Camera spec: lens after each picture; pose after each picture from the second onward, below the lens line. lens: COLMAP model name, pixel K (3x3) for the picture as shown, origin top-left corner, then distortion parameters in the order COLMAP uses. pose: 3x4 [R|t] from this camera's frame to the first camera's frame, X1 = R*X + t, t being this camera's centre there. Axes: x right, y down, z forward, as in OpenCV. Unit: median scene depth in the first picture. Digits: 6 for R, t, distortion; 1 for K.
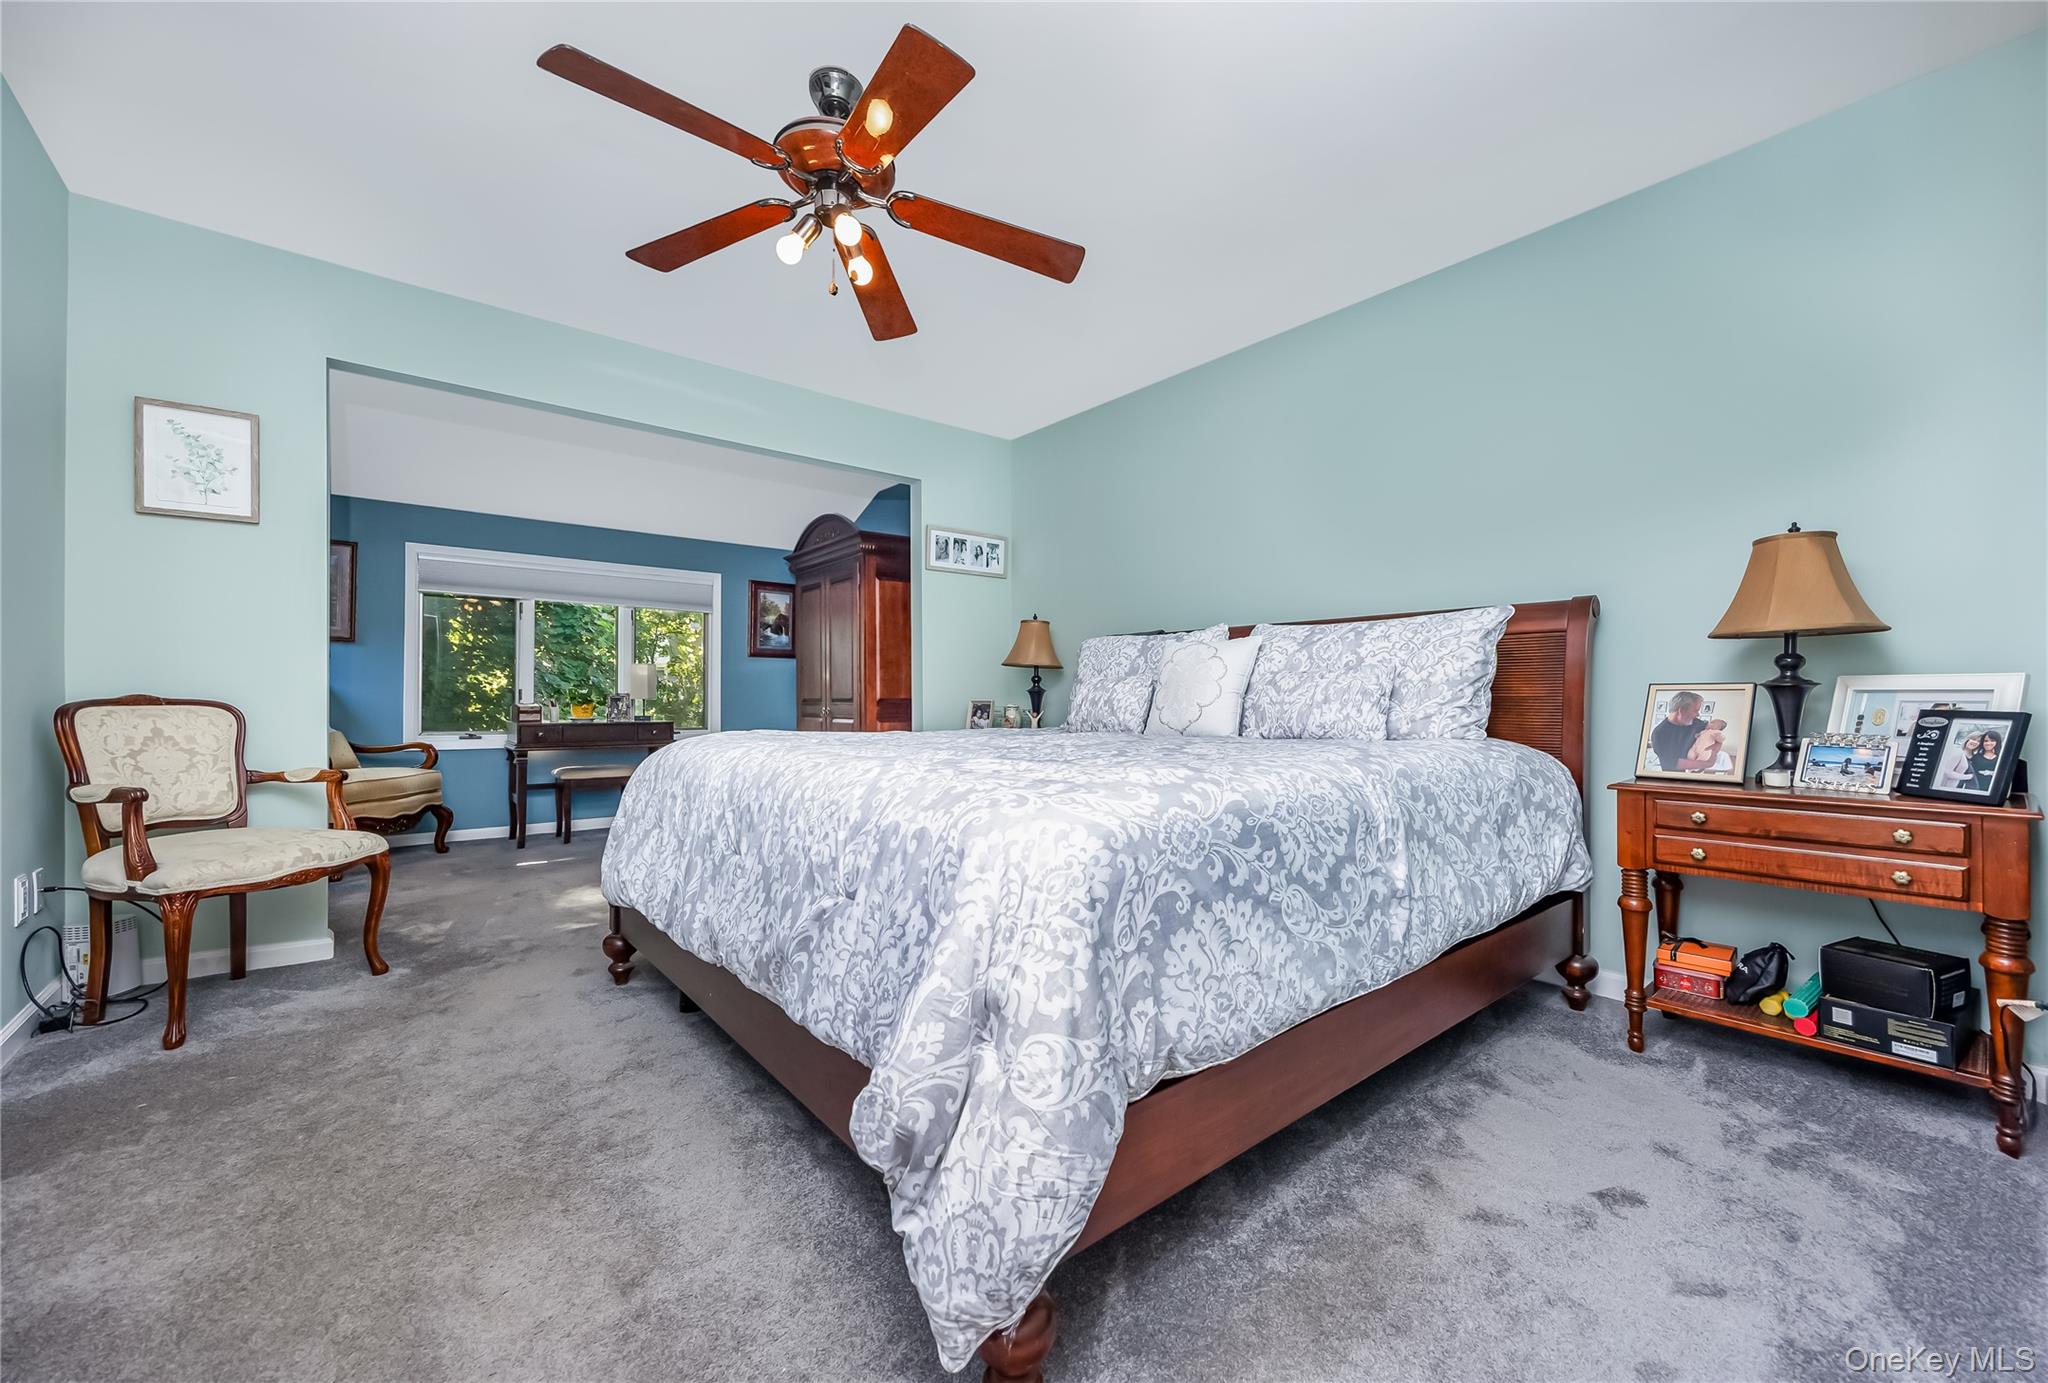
lens RADIAL K [[807.2, 0, 1024.0], [0, 807.2, 691.5], [0, 0, 1]] dist [0.000329, -0.000021]
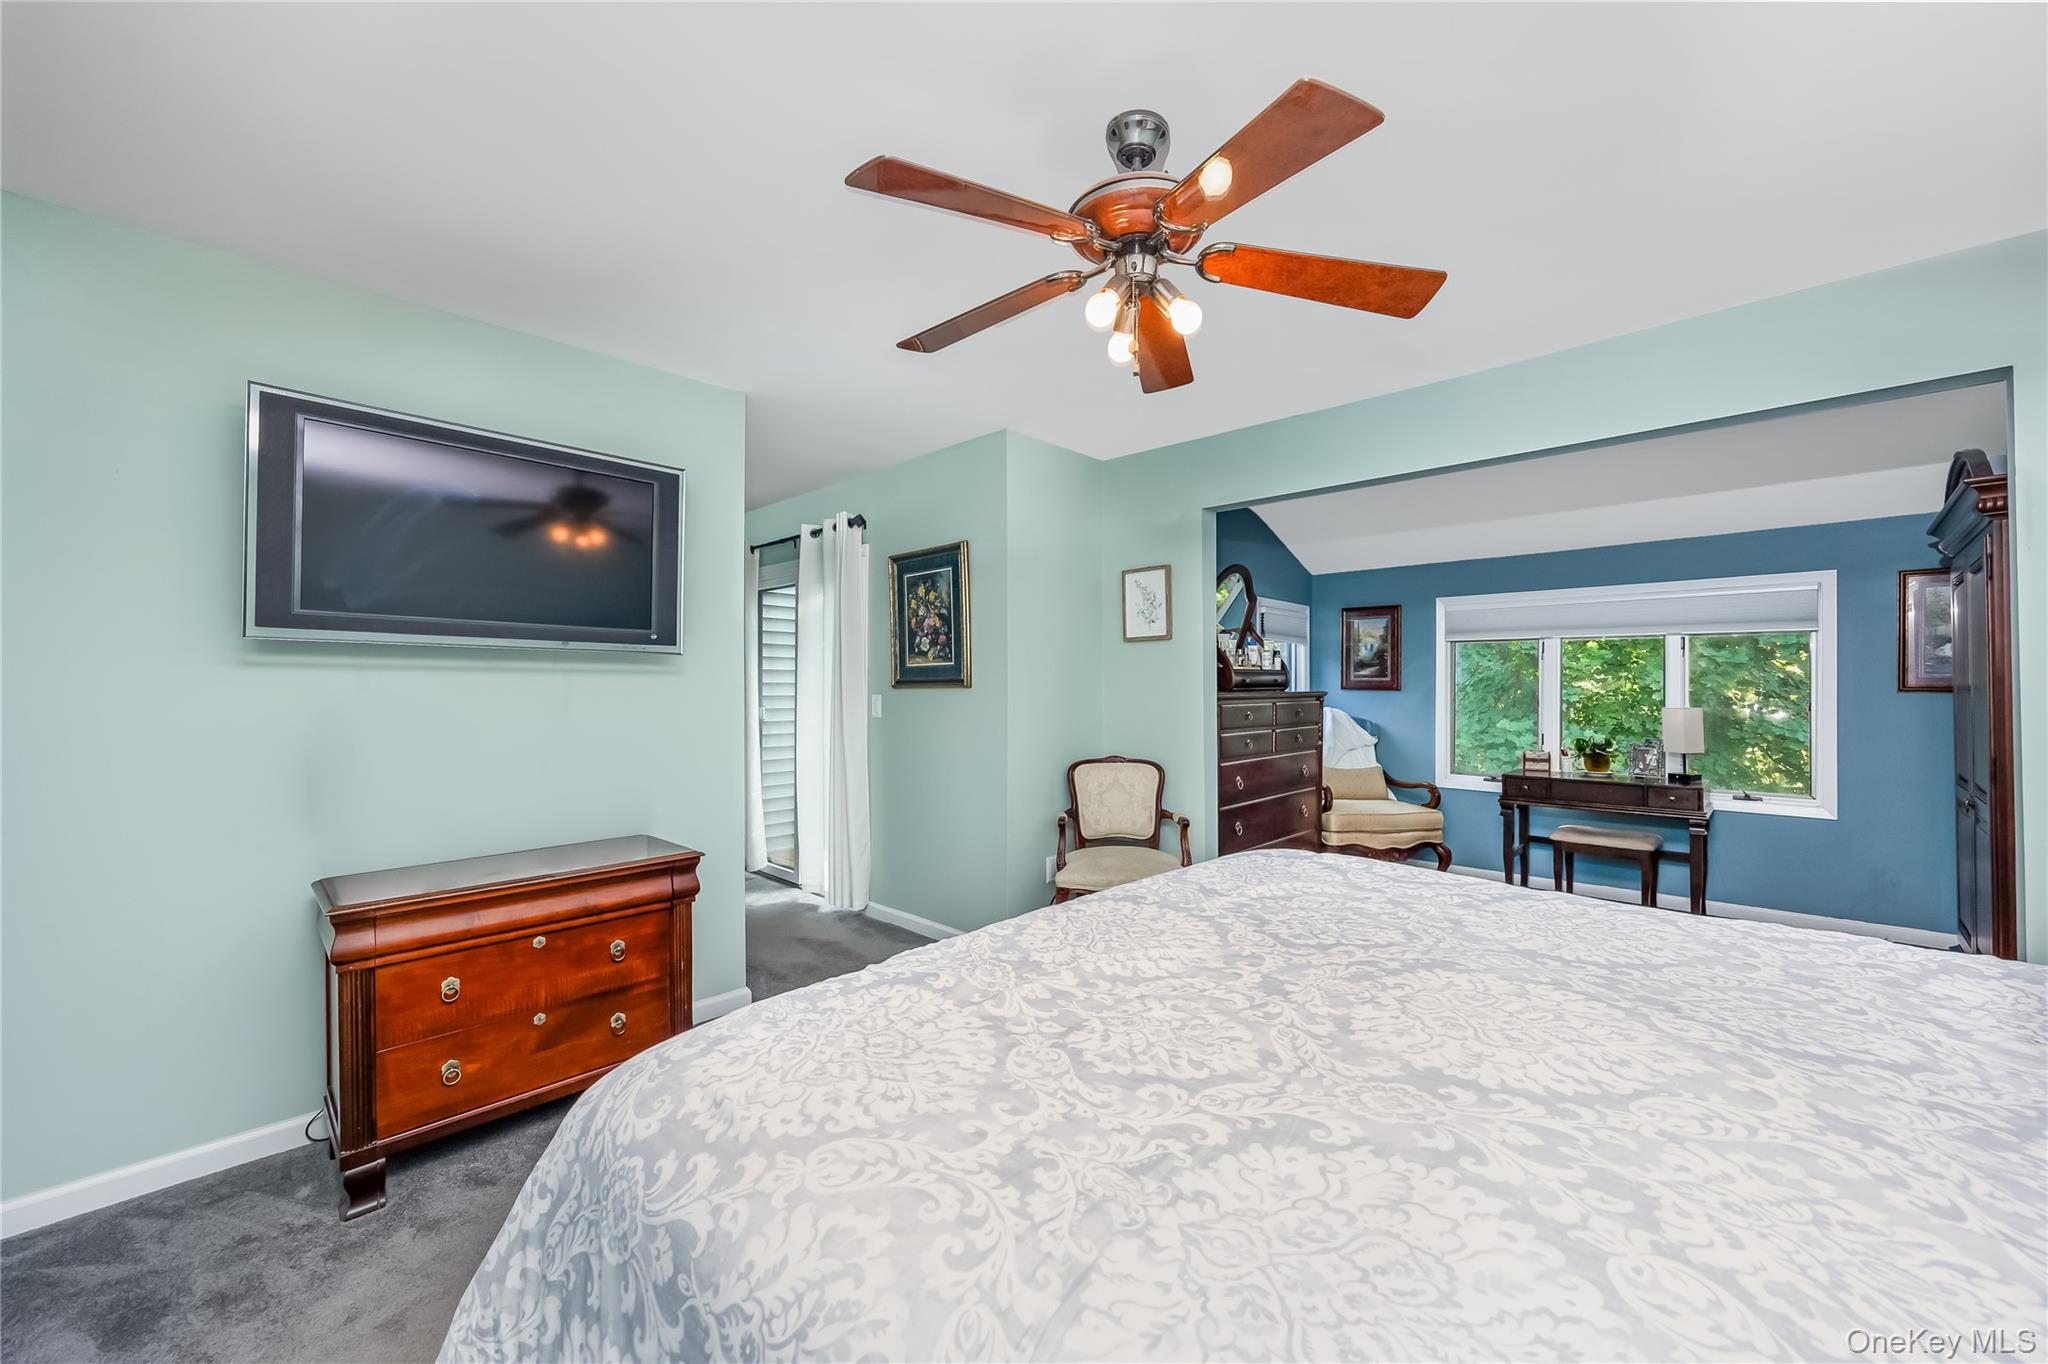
lens RADIAL K [[778.8, 0, 1024.0], [0, 778.8, 682.0], [0, 0, 1]] dist [-0.008496, -0.000104]
pose [[0.134196, -0.014824, -0.990844, 0.417849], [0.008645, 0.999868, -0.013788, -0.118754], [0.990917, -0.006715, 0.134306, 0.578658]]
